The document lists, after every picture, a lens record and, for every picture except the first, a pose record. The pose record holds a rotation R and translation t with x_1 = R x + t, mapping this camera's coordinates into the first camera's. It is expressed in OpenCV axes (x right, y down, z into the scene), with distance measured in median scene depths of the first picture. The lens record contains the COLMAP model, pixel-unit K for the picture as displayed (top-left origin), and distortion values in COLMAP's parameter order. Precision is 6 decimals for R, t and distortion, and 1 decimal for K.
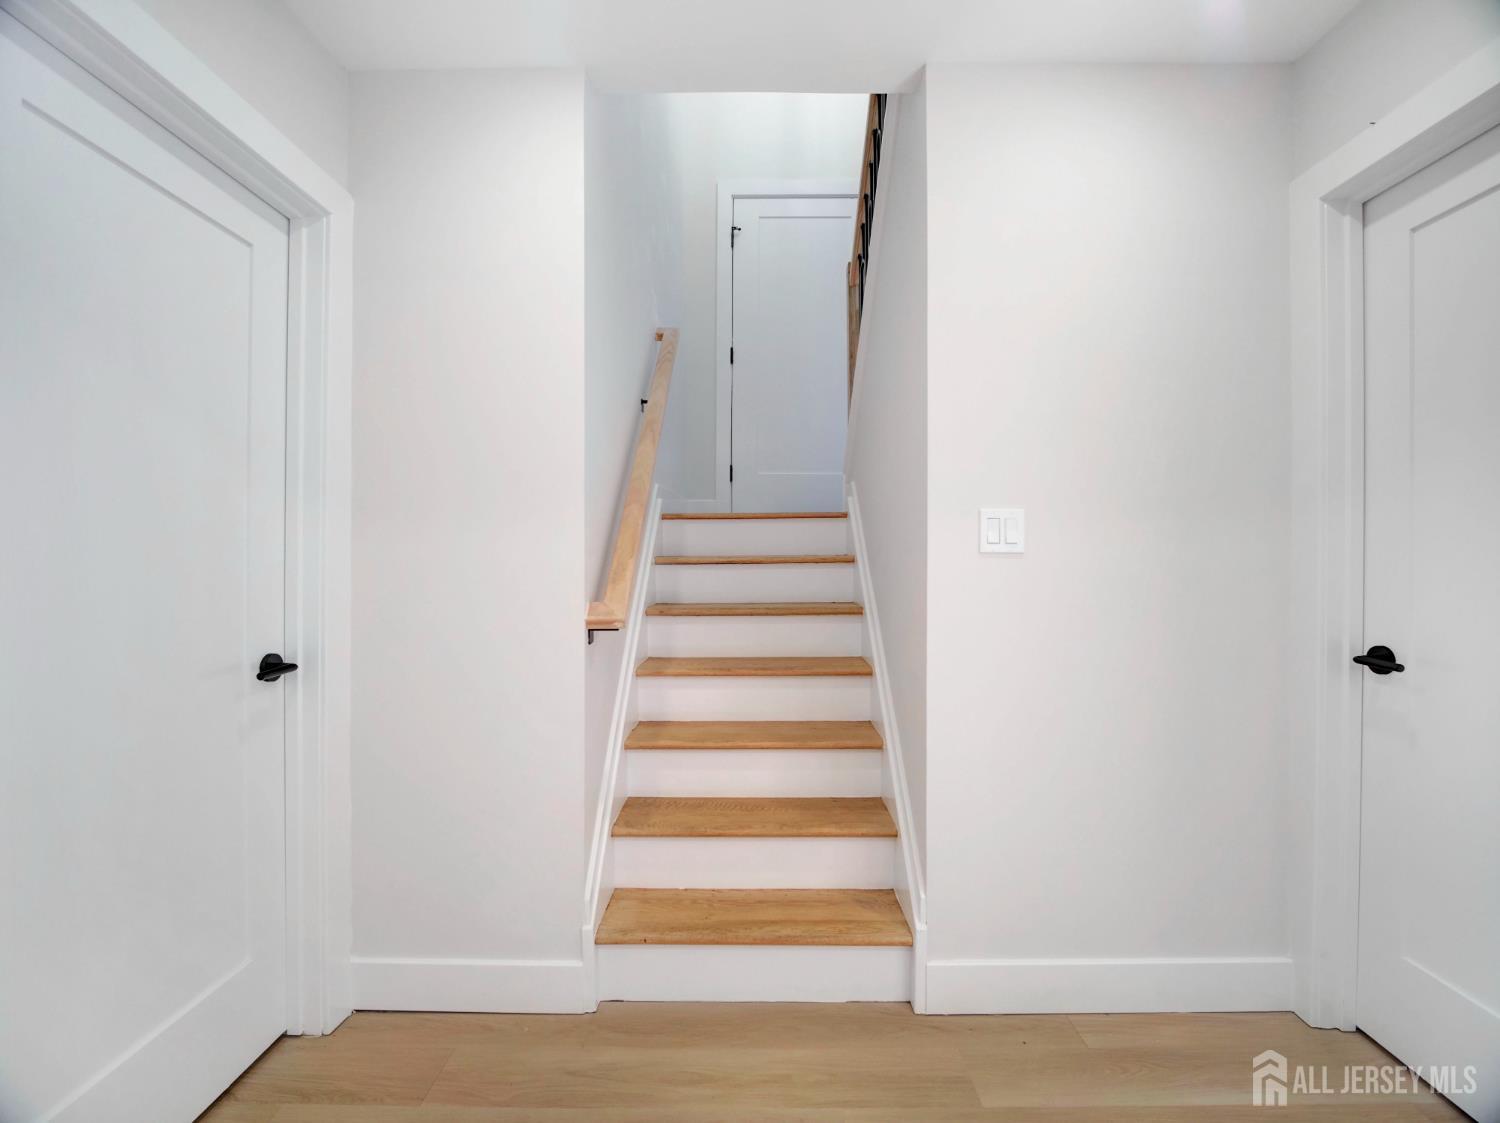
lens RADIAL K [[683.2, 0, 742.9], [0, 683.2, 560.3], [0, 0, 1]] dist [-0.014504, -0.000194]
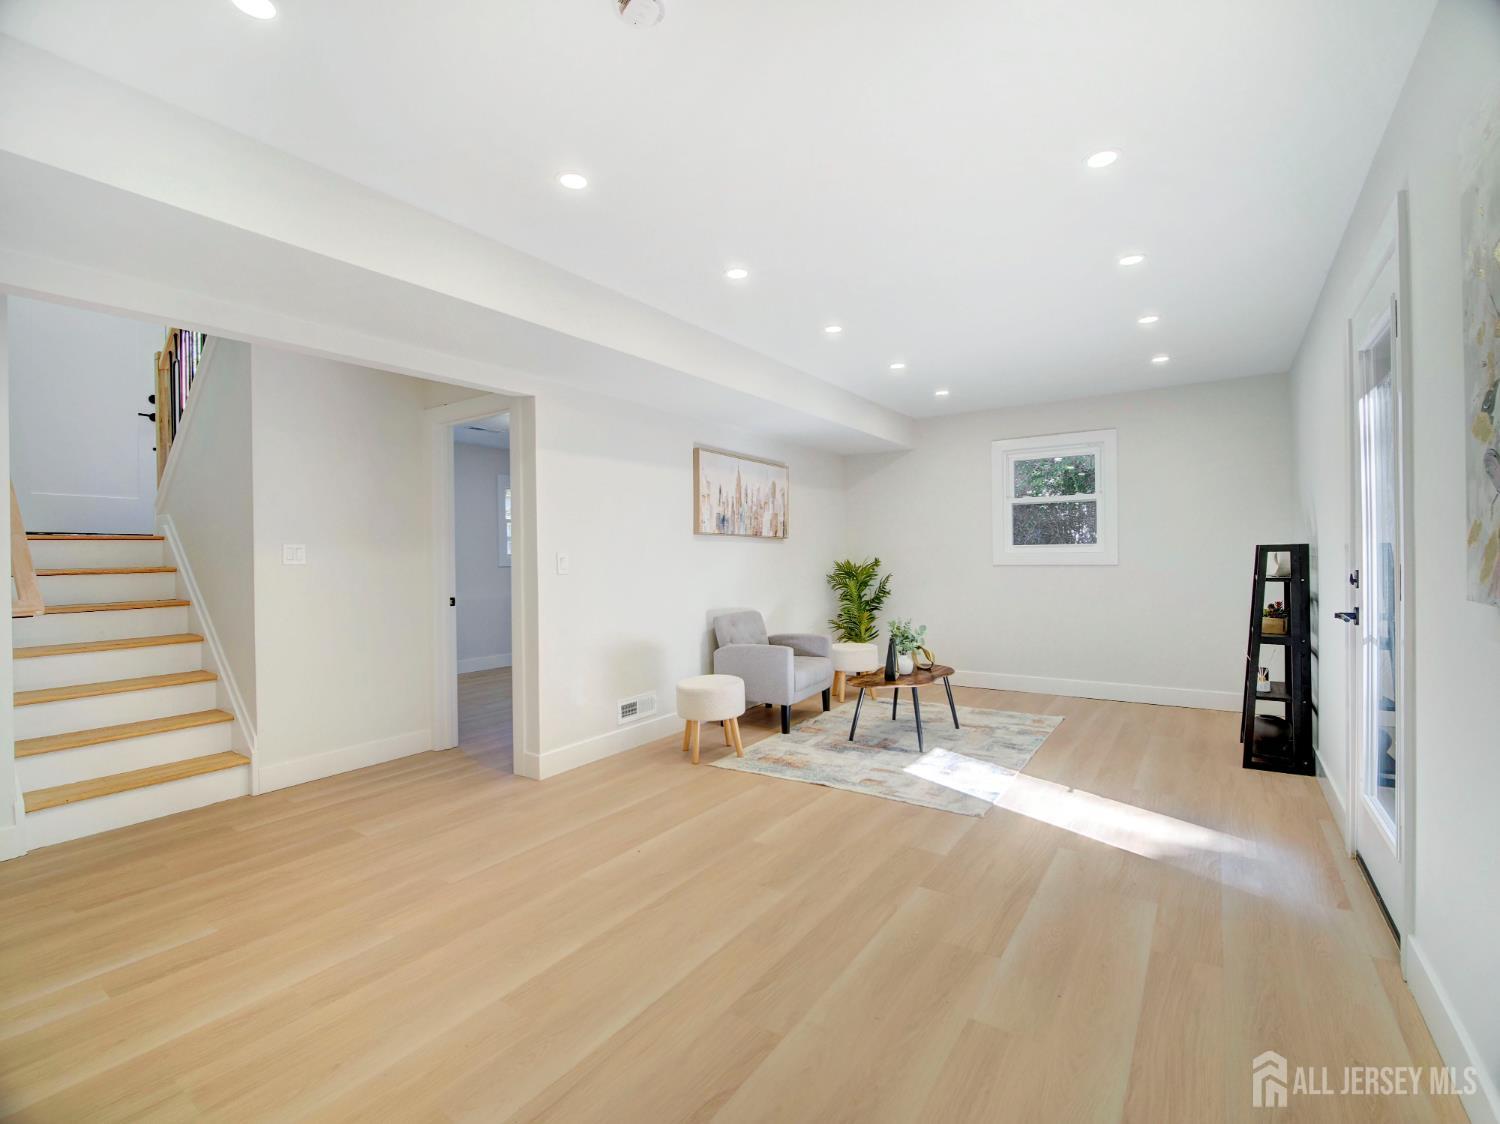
lens RADIAL K [[683.2, 0, 742.9], [0, 683.2, 560.8], [0, 0, 1]] dist [-0.014504, -0.000194]
pose [[0.559637, -0.016741, 0.828569, -0.564336], [0.021097, 0.999760, 0.005950, -0.005049], [-0.828470, 0.014150, 0.559855, -1.282785]]
